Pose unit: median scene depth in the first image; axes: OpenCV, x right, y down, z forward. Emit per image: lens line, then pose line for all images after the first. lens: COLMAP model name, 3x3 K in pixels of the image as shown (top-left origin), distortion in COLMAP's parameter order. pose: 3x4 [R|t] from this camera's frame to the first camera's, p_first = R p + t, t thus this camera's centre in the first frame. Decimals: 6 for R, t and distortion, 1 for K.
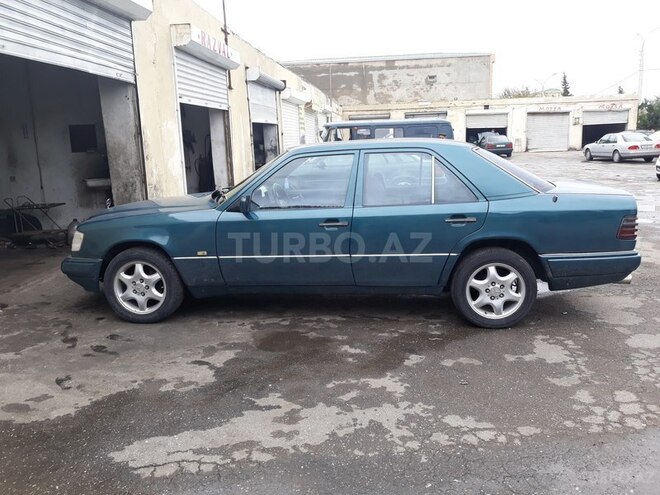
lens RADIAL K [[542.4, 0, 335.9], [0, 542.4, 246.9], [0, 0, 1]] dist [-0.001328, -0.010109]
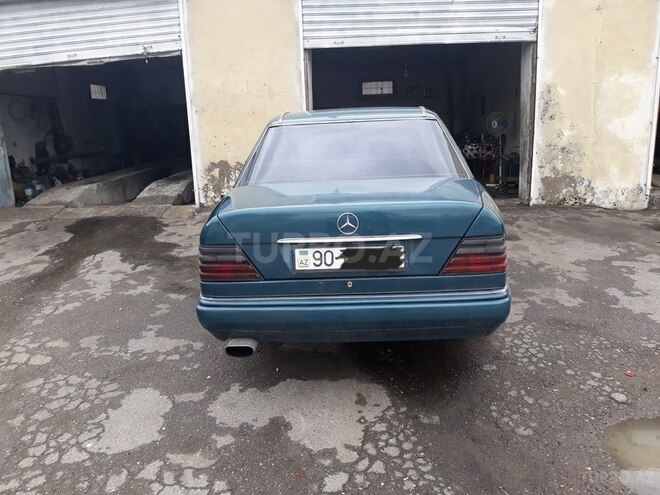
lens RADIAL K [[542.4, 0, 335.9], [0, 542.4, 246.9], [0, 0, 1]] dist [-0.001328, -0.010109]
pose [[0.035623, 0.263879, -0.963898, 1.463042], [-0.163486, 0.953055, 0.254868, -0.303095], [0.985902, 0.148505, 0.077091, 1.385269]]
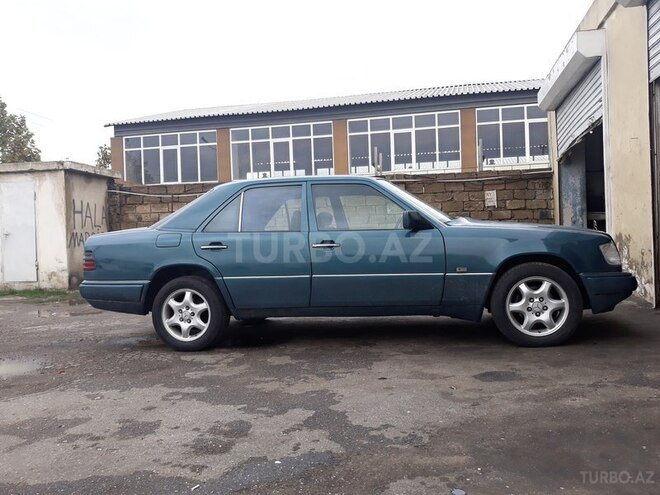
lens RADIAL K [[542.4, 0, 335.9], [0, 542.4, 246.9], [0, 0, 1]] dist [-0.001328, -0.010109]
pose [[-0.991198, 0.065764, 0.114896, -0.135777], [0.088528, 0.974559, 0.205907, -0.426840], [-0.098431, 0.214266, -0.971803, 3.063844]]
